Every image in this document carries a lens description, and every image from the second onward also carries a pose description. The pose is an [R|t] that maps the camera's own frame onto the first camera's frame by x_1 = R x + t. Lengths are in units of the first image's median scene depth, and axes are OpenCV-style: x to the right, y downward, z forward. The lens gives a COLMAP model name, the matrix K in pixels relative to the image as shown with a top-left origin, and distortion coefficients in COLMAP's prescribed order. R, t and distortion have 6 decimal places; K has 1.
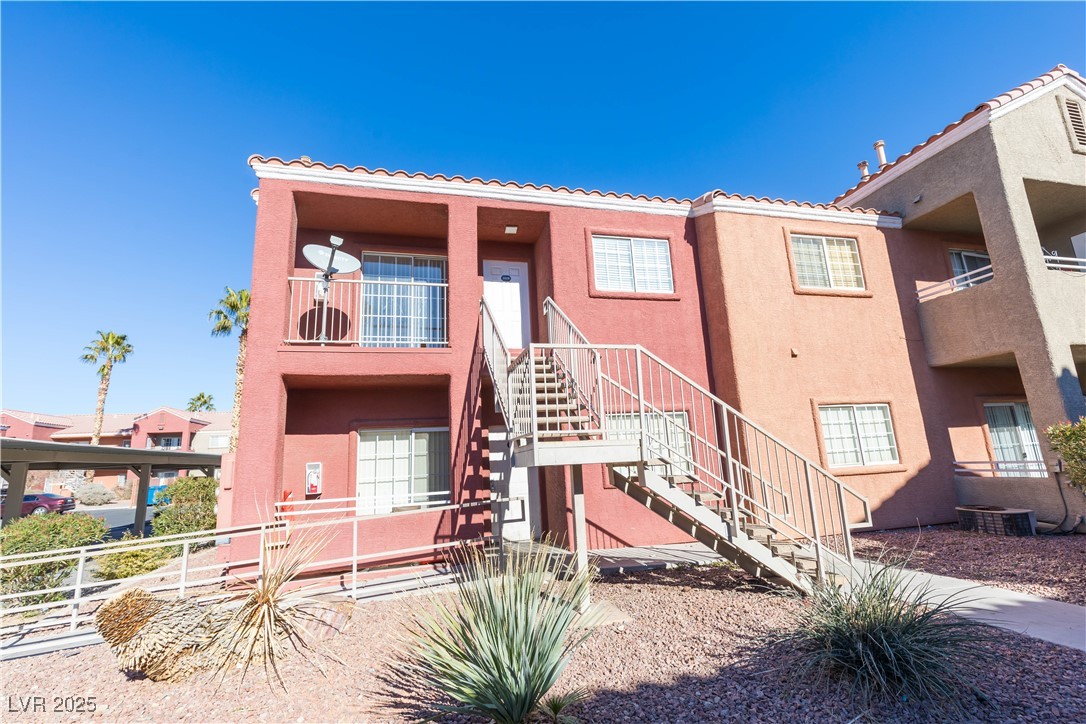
lens RADIAL K [[481.8, 0, 543.0], [0, 481.8, 362.0], [0, 0, 1]] dist [0.001896, -0.000561]
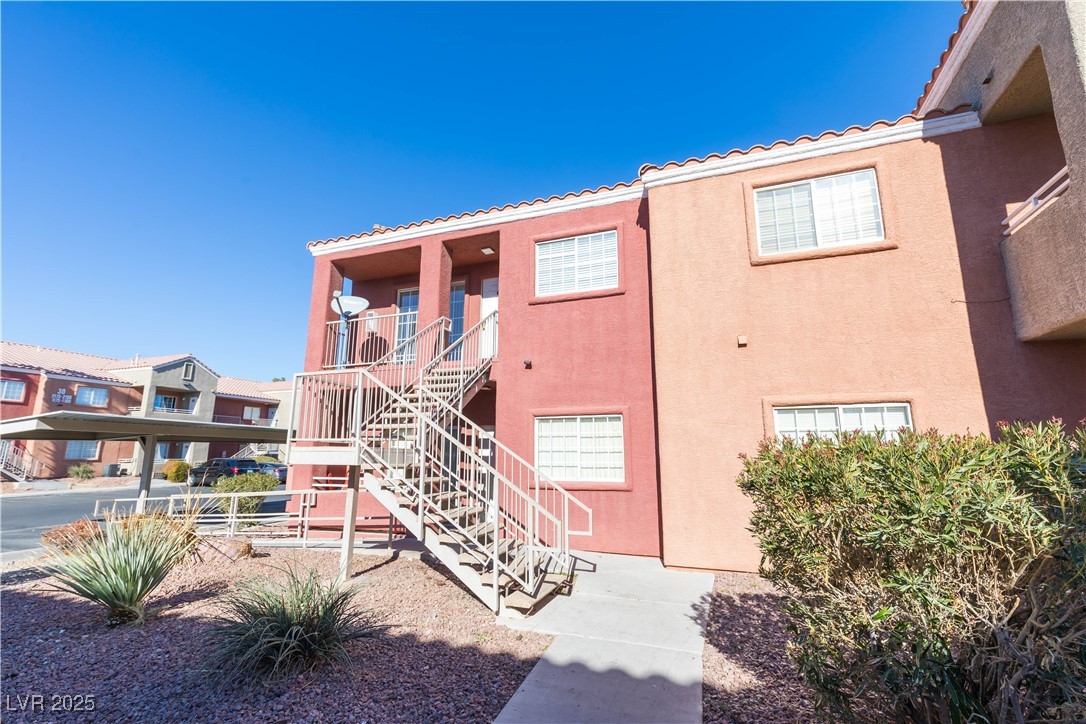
lens RADIAL K [[481.8, 0, 543.0], [0, 481.8, 362.0], [0, 0, 1]] dist [0.001896, -0.000561]
pose [[0.819952, -0.058866, -0.569397, 0.696790], [0.074053, 0.997248, 0.003540, -0.012093], [0.567622, -0.045068, 0.822055, 0.148090]]
